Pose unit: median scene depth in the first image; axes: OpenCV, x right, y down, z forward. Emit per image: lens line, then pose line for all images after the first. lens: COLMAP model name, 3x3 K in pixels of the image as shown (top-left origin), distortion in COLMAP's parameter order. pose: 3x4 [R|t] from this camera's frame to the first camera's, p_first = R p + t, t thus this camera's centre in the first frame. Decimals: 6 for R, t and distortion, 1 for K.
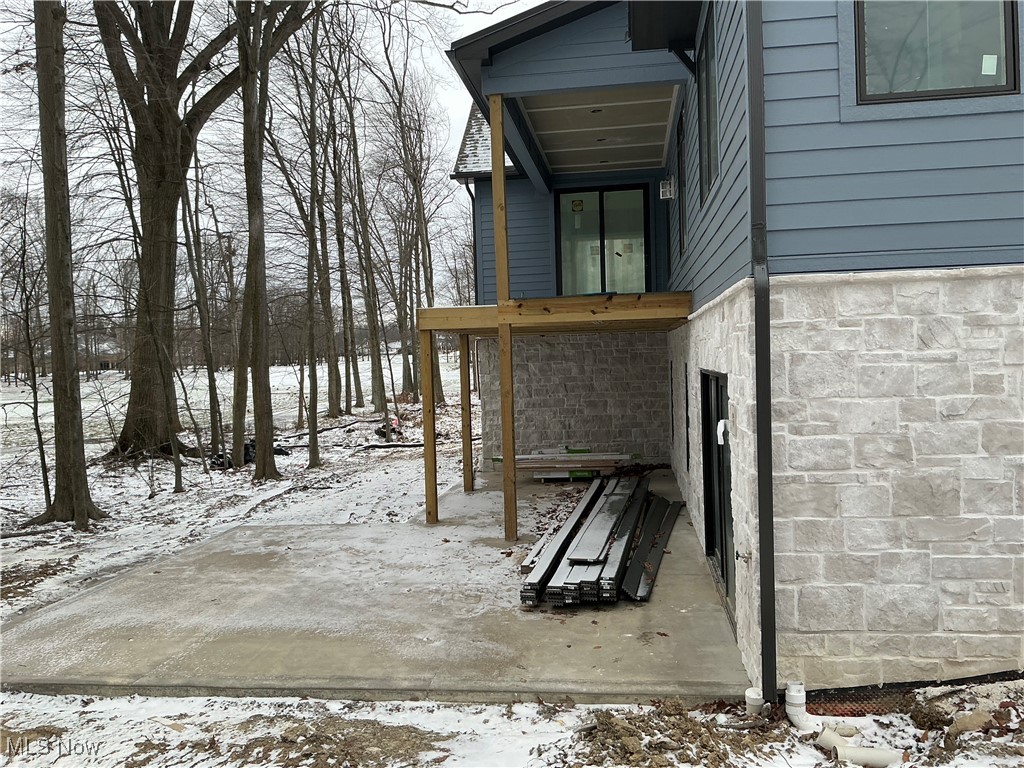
lens RADIAL K [[842.3, 0, 513.9], [0, 842.3, 391.0], [0, 0, 1]] dist [0.084307, -0.156599]
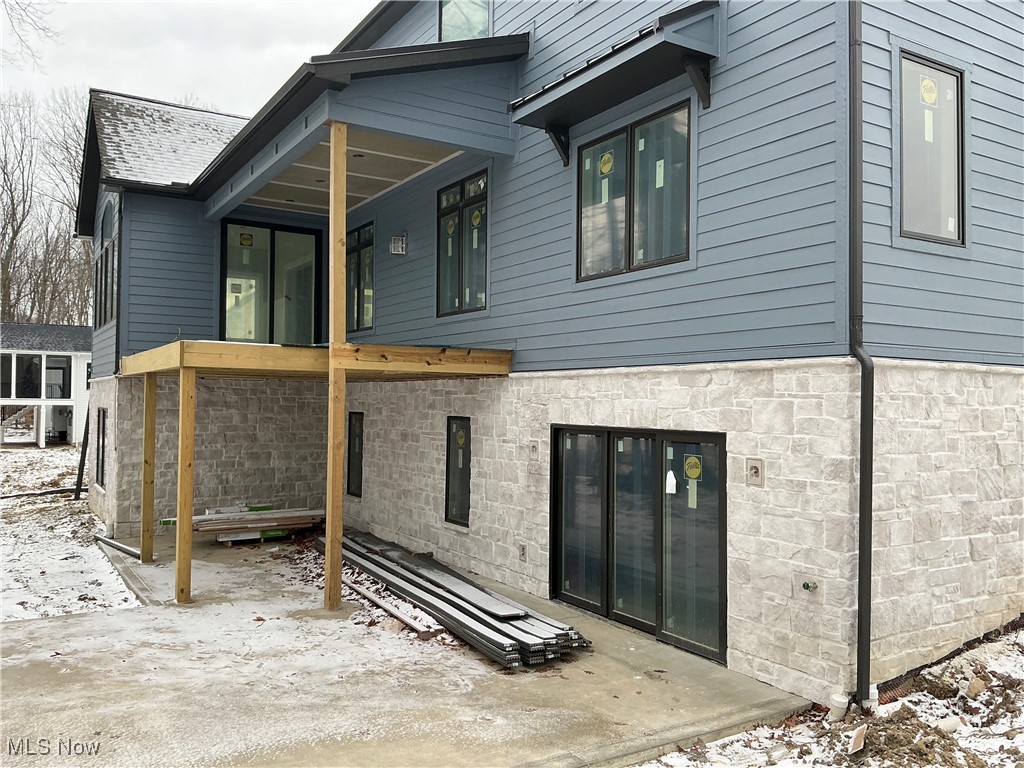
lens RADIAL K [[842.3, 0, 511.0], [0, 842.3, 386.0], [0, 0, 1]] dist [0.084307, -0.156599]
pose [[0.772383, 0.053141, 0.632930, -0.769274], [-0.011746, 0.997518, -0.069418, 0.001184], [-0.635048, 0.046183, 0.771091, 0.303576]]
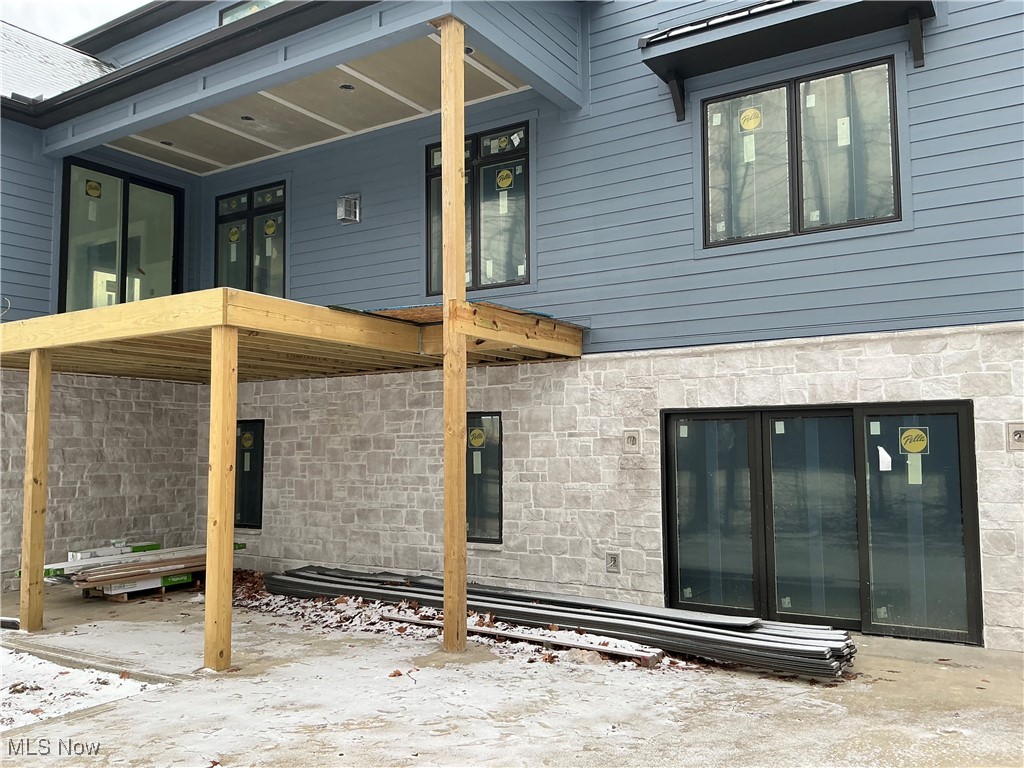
lens RADIAL K [[842.3, 0, 505.8], [0, 842.3, 388.0], [0, 0, 1]] dist [0.084307, -0.156599]
pose [[0.416053, 0.094045, 0.904464, -1.083233], [0.028731, 0.992782, -0.116444, 0.083987], [-0.908886, 0.074434, 0.410348, 1.170950]]
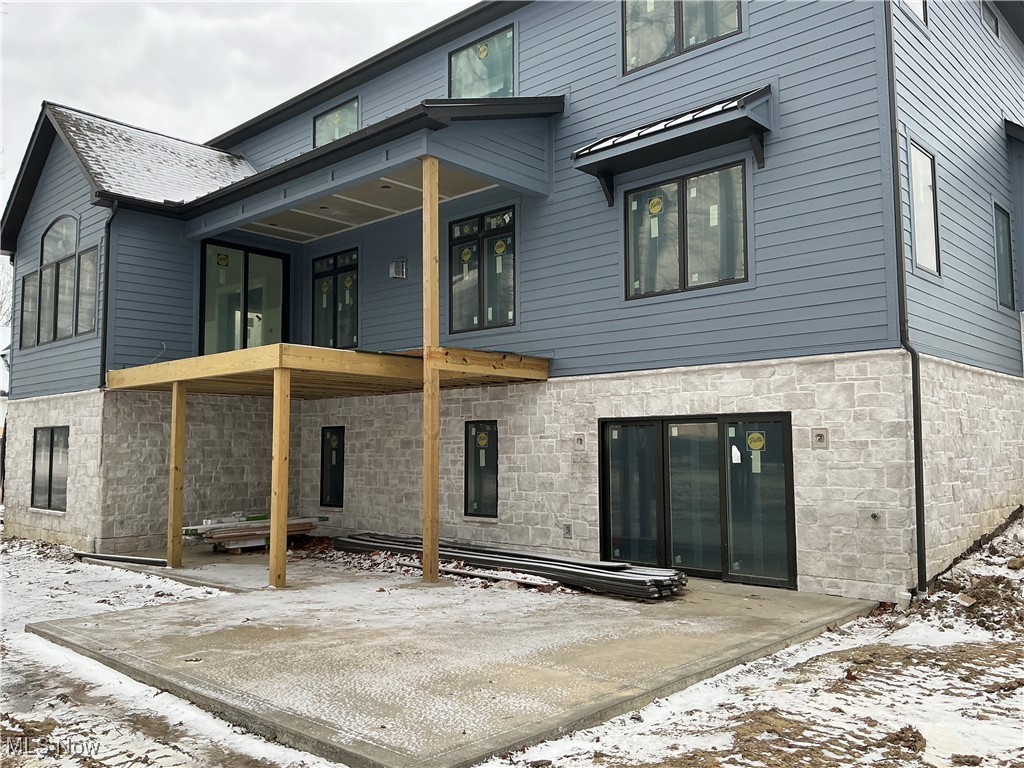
lens RADIAL K [[842.3, 0, 508.3], [0, 842.3, 387.7], [0, 0, 1]] dist [0.084307, -0.156599]
pose [[0.571010, 0.092330, 0.815735, -1.391384], [0.018254, 0.991982, -0.125056, 0.130238], [-0.820740, 0.086299, 0.564746, 0.583031]]
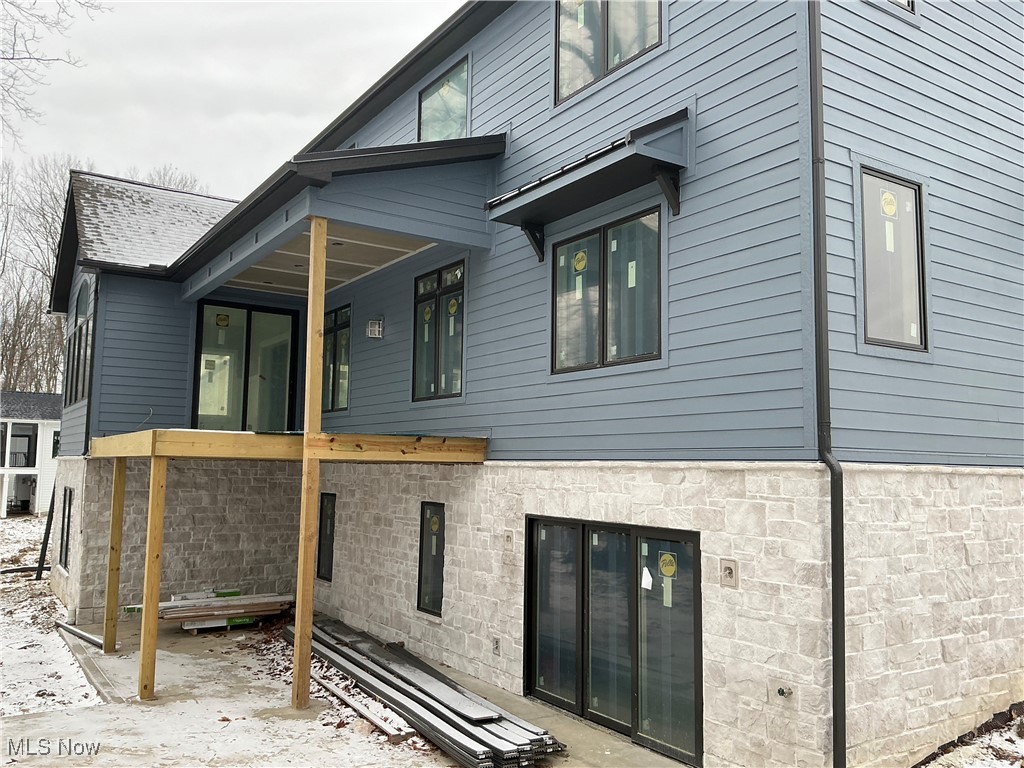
lens RADIAL K [[842.3, 0, 510.5], [0, 842.3, 386.1], [0, 0, 1]] dist [0.084307, -0.156599]
pose [[0.752159, 0.107950, 0.650079, -0.781689], [-0.014993, 0.989039, -0.146890, -0.045228], [-0.658811, 0.100737, 0.745533, 0.294438]]
